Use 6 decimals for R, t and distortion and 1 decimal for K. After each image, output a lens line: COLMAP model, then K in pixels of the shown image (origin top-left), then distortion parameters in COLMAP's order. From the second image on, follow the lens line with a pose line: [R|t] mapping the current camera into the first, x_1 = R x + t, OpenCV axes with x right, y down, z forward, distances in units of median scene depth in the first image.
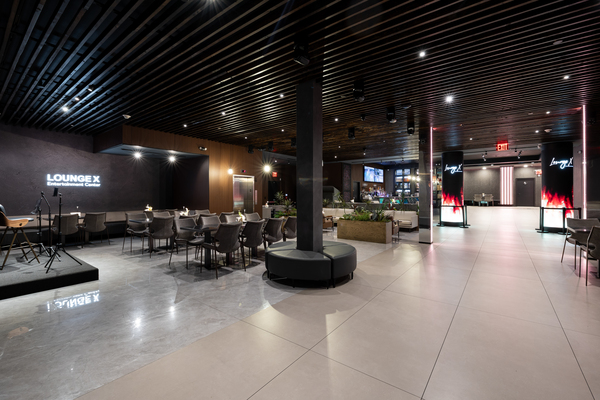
lens RADIAL K [[264.1, 0, 299.0], [0, 264.1, 196.8], [0, 0, 1]] dist [-0.003890, -0.000590]
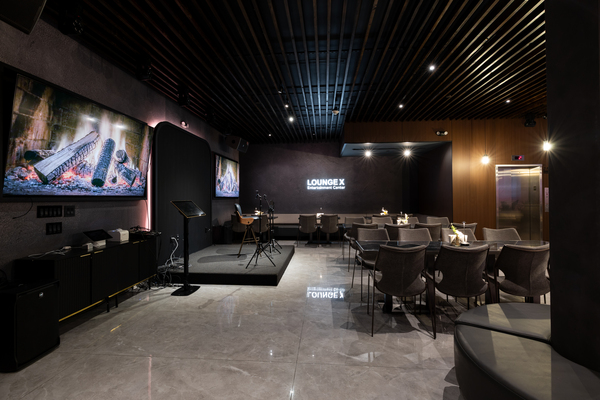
lens RADIAL K [[276.8, 0, 302.1], [0, 276.8, 199.6], [0, 0, 1]] dist [-0.008500, 0.000365]
pose [[0.548569, 0.002784, -0.836100, 0.067876], [-0.001392, 0.999996, 0.002417, 0.000038], [0.836104, -0.000162, 0.548571, 0.281375]]
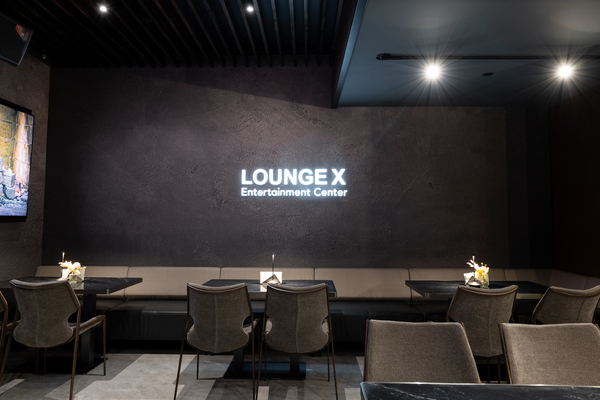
lens RADIAL K [[408.0, 0, 299.6], [0, 408.0, 187.7], [0, 0, 1]] dist [0.006620, 0.000999]
pose [[0.601224, -0.061325, -0.796724, -0.368183], [-0.011617, 0.996275, -0.085451, -0.002751], [0.798996, 0.060631, 0.598272, 0.653173]]
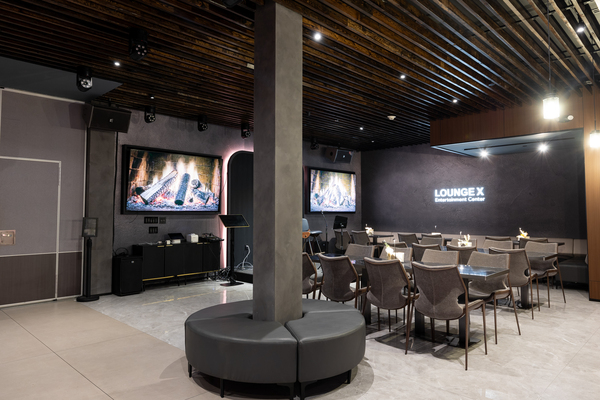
lens RADIAL K [[406.4, 0, 298.9], [0, 406.4, 202.7], [0, 0, 1]] dist [0.000600, 0.003305]
pose [[-0.109980, -0.023438, -0.993657, 0.479311], [-0.007926, 0.999711, -0.022703, -0.004581], [0.993902, 0.005379, -0.110134, 0.648338]]
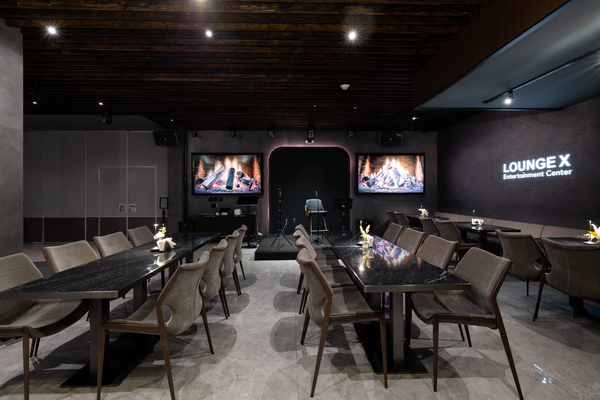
lens RADIAL K [[251.2, 0, 299.1], [0, 251.2, 198.7], [0, 0, 1]] dist [0.001754, -0.000028]
pose [[-0.765944, 0.015654, -0.642716, -0.078180], [0.000244, 0.999711, 0.024059, -0.007178], [0.642907, 0.018271, -0.765727, 1.108739]]
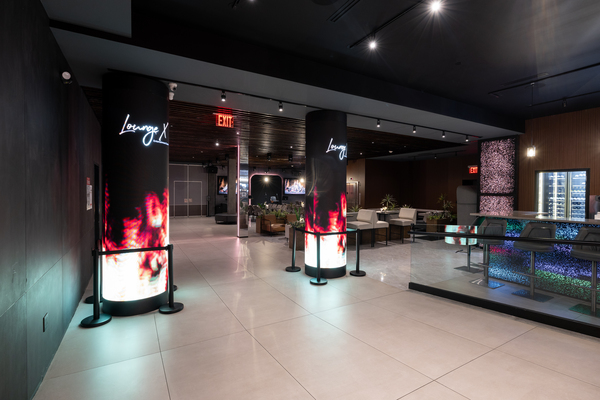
lens RADIAL K [[276.8, 0, 297.4], [0, 276.8, 198.1], [0, 0, 1]] dist [-0.008500, 0.000365]
pose [[-0.390823, 0.014651, -0.920349, 1.447094], [-0.006802, 0.999800, 0.018804, -0.016683], [0.920441, 0.013610, -0.390645, 1.635689]]
